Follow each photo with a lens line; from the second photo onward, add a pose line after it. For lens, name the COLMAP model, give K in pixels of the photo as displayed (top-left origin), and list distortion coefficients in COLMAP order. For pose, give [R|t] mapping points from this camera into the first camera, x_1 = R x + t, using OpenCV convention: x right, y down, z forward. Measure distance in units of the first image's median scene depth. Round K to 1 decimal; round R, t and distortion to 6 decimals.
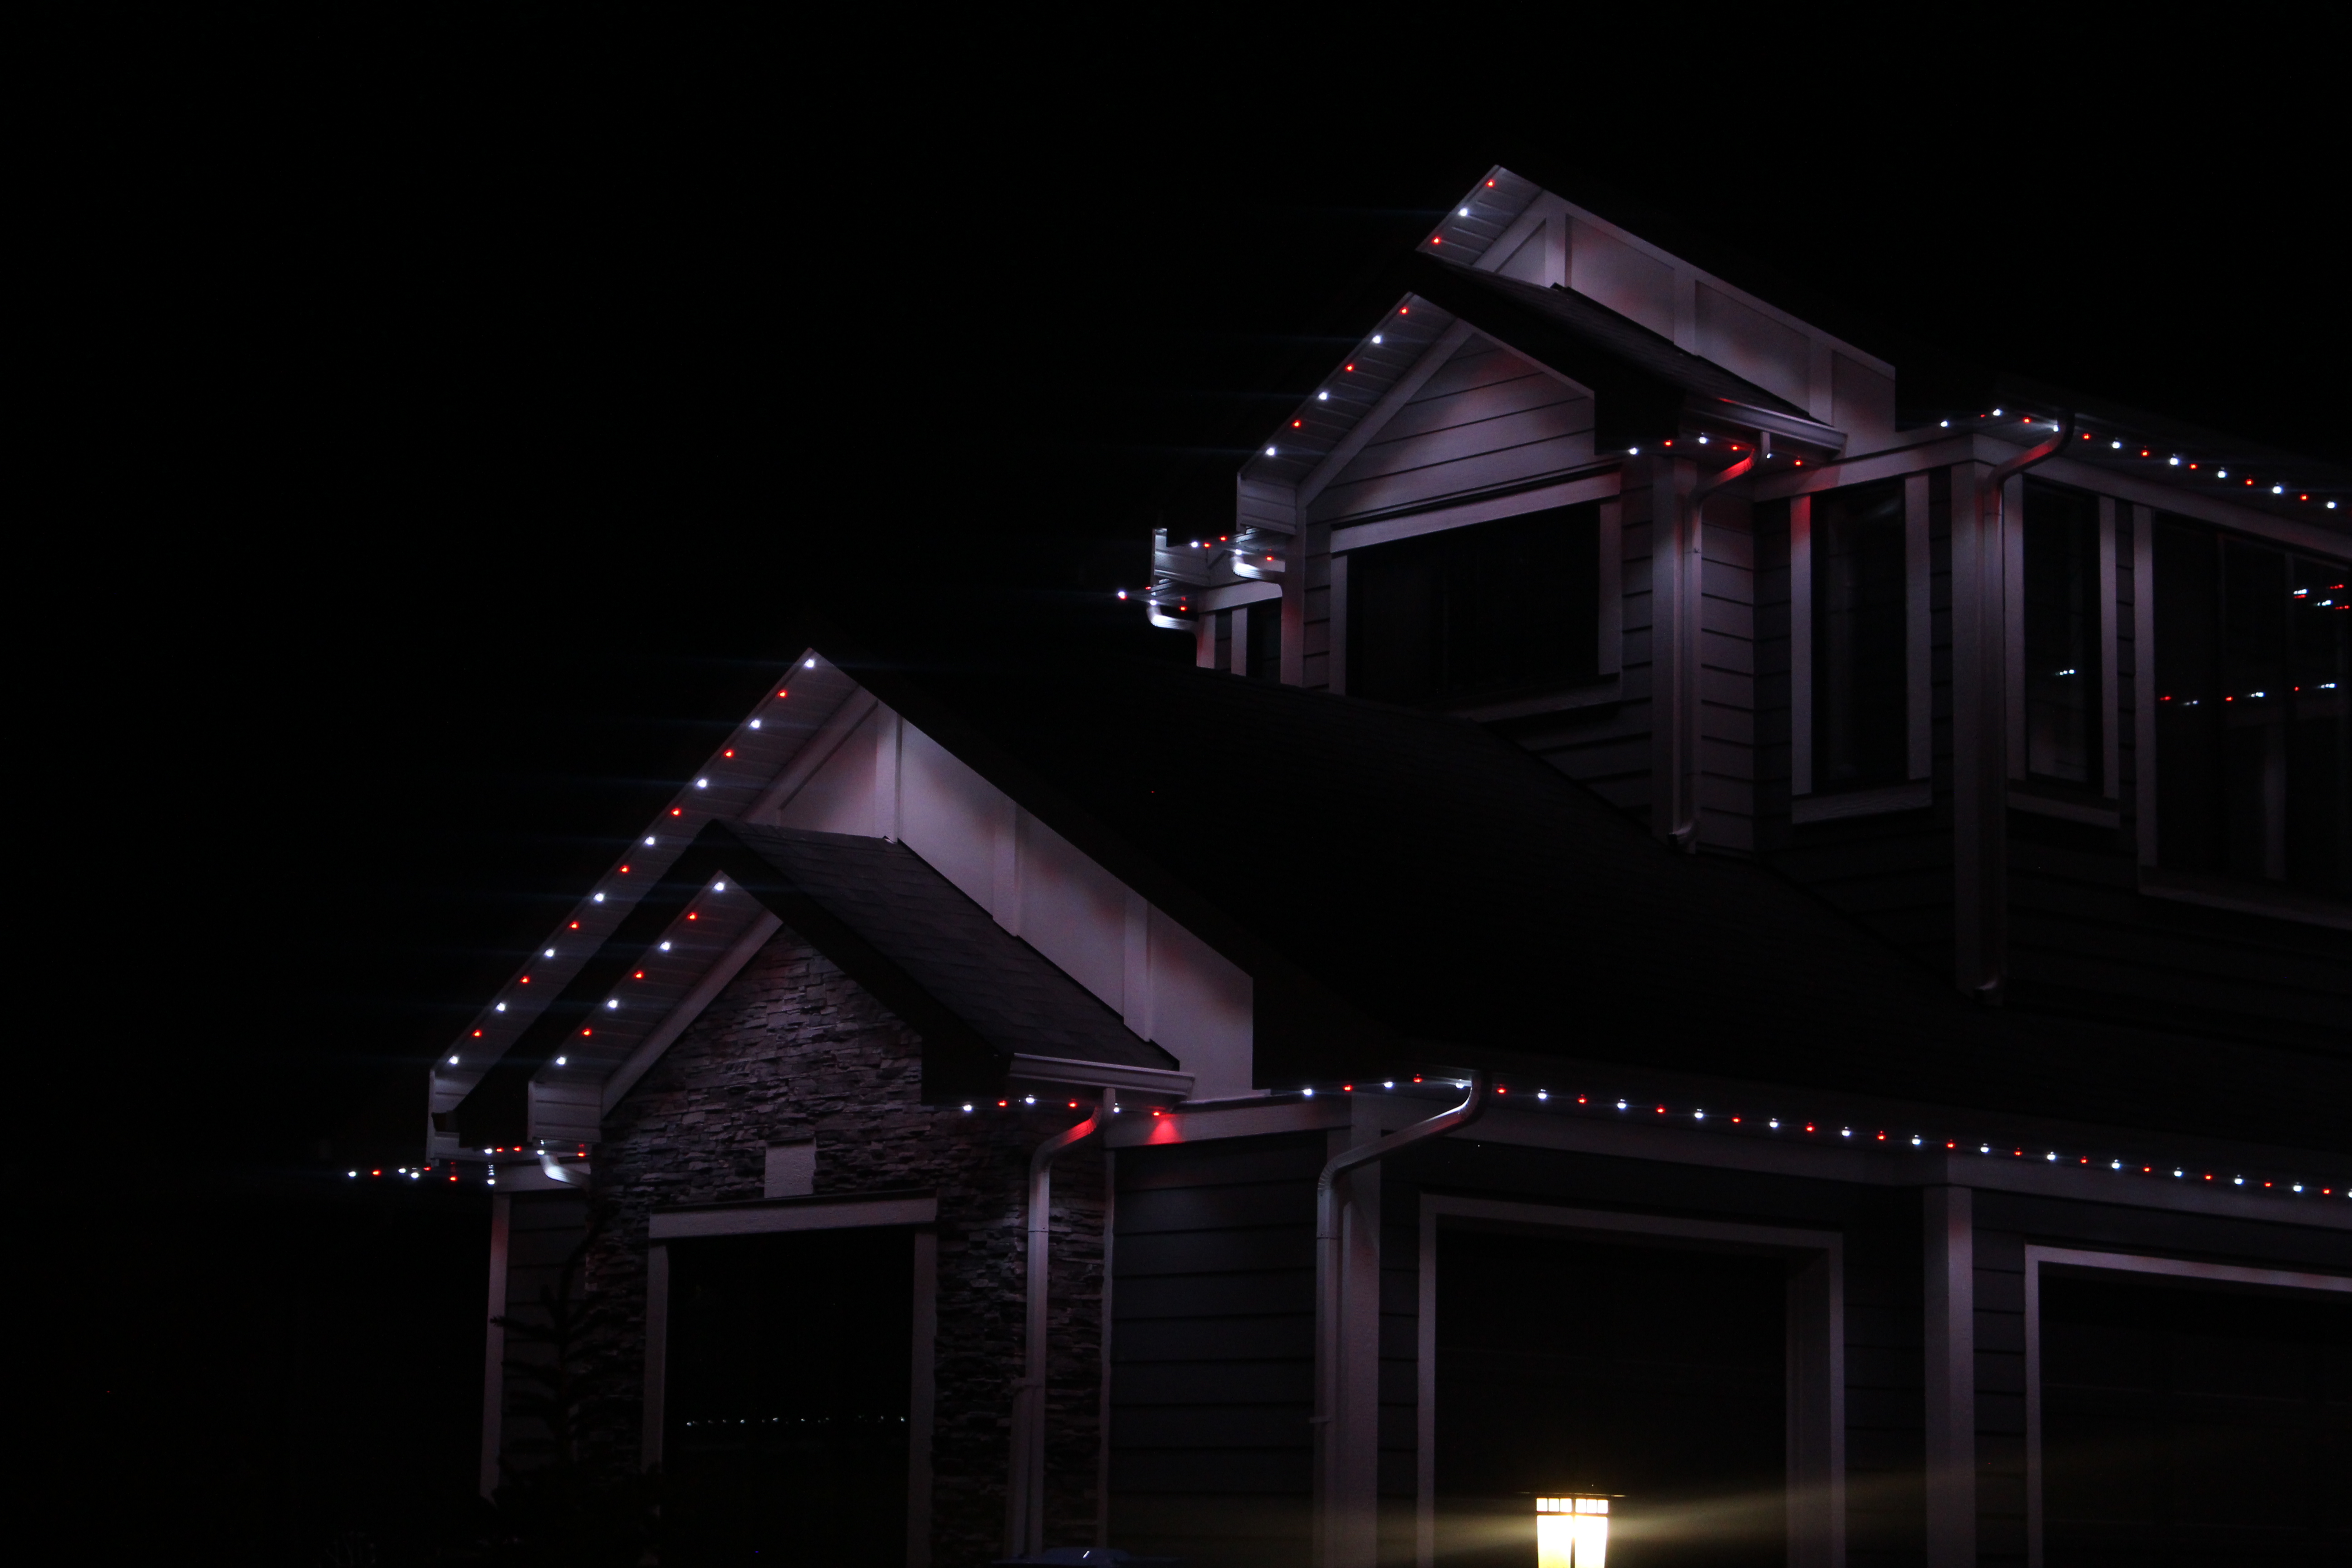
lens RADIAL K [[4609.2, 0, 1171.9], [0, 4609.2, 732.0], [0, 0, 1]] dist [0.036717, 0.257323]
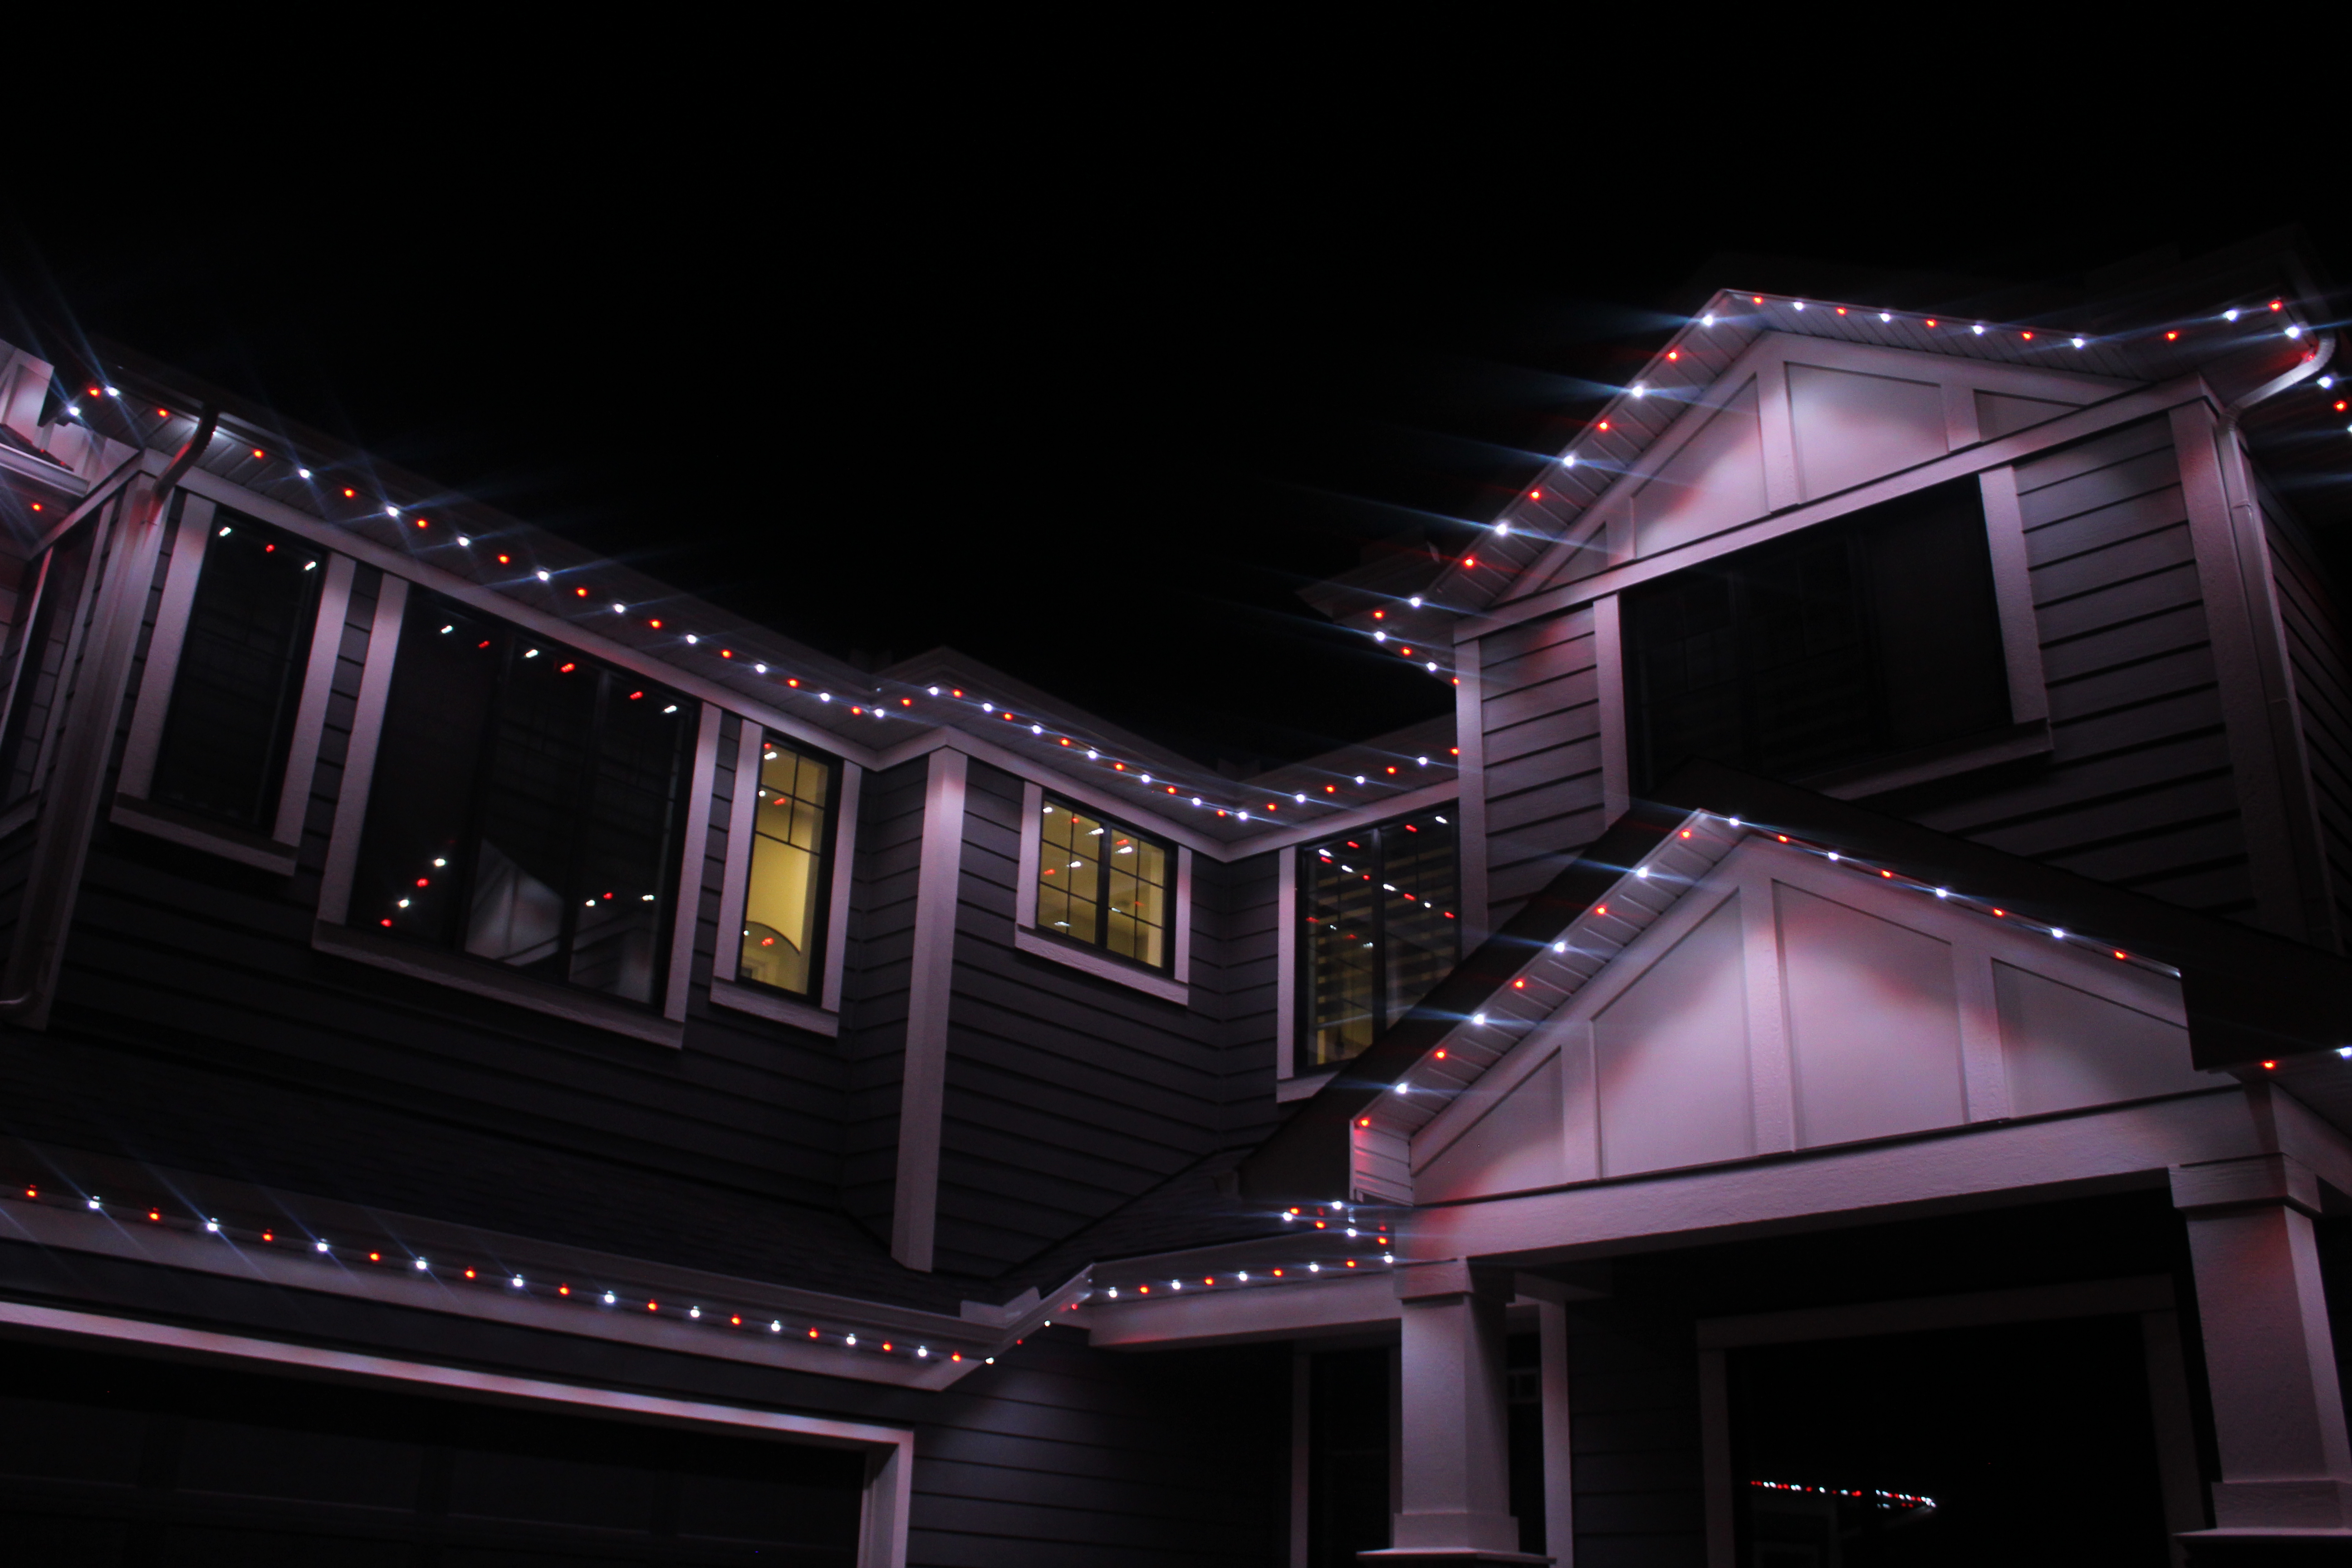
lens RADIAL K [[2106.7, 0, 1176.0], [0, 2106.7, 784.0], [0, 0, 1]] dist [-0.146607, 0.136650]
pose [[0.994138, 0.048588, 0.096585, 0.372817], [-0.026369, 0.975317, -0.219228, 0.097572], [-0.104853, 0.215396, 0.970881, 0.619438]]
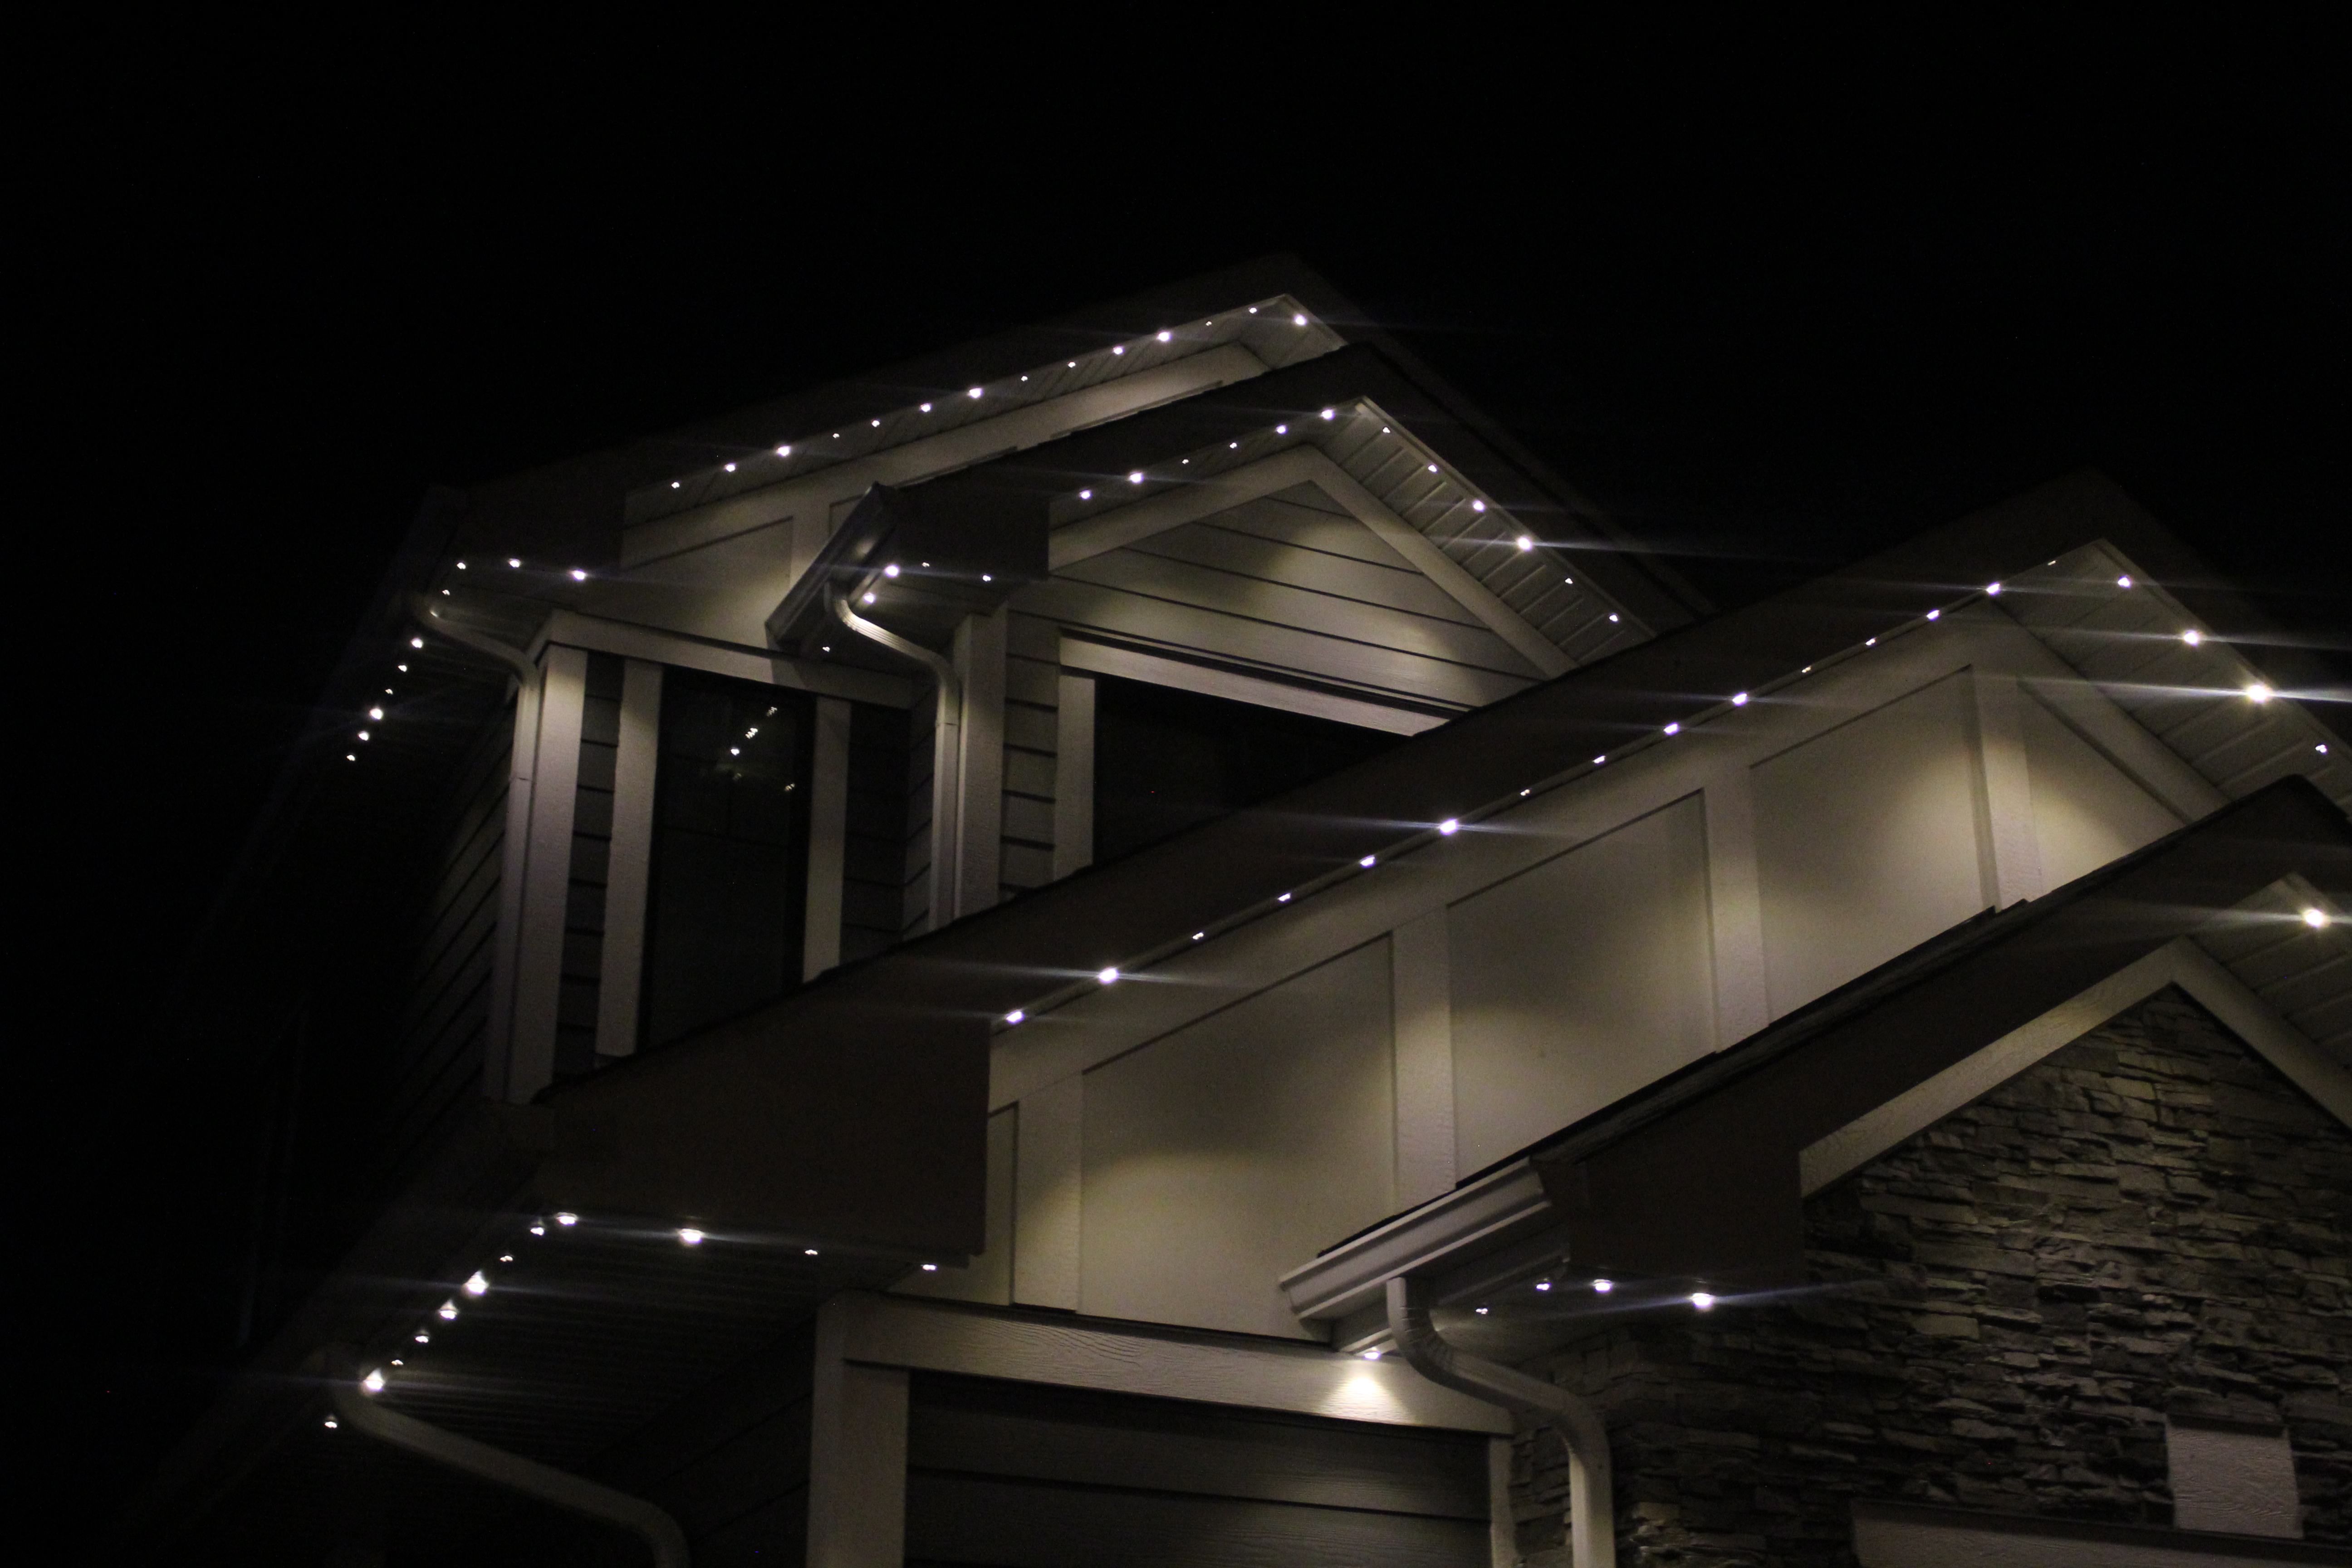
lens RADIAL K [[3118.4, 0, 1176.0], [0, 3118.4, 784.0], [0, 0, 1]] dist [-0.062283, 0.133184]
pose [[0.276715, 0.365323, 0.888801, -0.433717], [-0.161854, 0.929422, -0.331629, 0.152273], [-0.947223, -0.052089, 0.316314, 0.991114]]
